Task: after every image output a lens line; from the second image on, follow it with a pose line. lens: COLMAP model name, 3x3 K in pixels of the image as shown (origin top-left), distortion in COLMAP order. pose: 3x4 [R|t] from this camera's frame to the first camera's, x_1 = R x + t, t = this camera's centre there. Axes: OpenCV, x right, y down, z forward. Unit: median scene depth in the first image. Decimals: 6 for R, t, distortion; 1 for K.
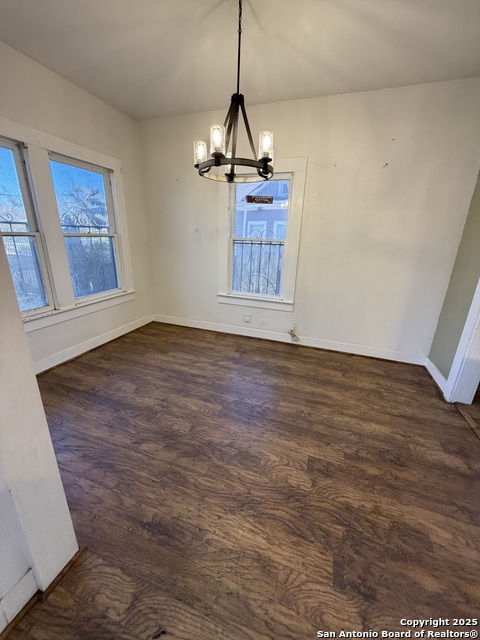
lens RADIAL K [[254.4, 0, 239.3], [0, 254.4, 317.9], [0, 0, 1]] dist [-0.002049, 0.000103]
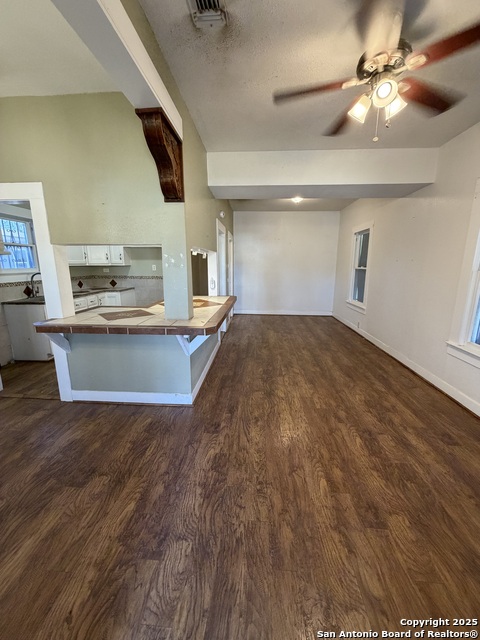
lens RADIAL K [[254.4, 0, 239.4], [0, 254.4, 318.5], [0, 0, 1]] dist [-0.002049, 0.000103]
pose [[-0.267665, -0.236388, 0.934064, -0.535990], [0.281103, 0.908103, 0.310370, -0.042547], [-0.921595, 0.345643, -0.176618, 0.021010]]
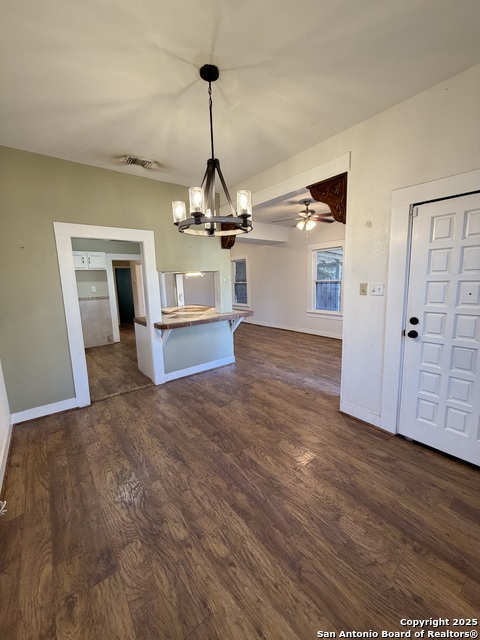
lens RADIAL K [[254.4, 0, 241.8], [0, 254.4, 317.9], [0, 0, 1]] dist [-0.002049, 0.000103]
pose [[-0.851594, -0.085891, 0.517118, -0.540337], [0.161672, 0.895362, 0.414957, -0.540145], [-0.498648, 0.436979, -0.748599, 1.539240]]
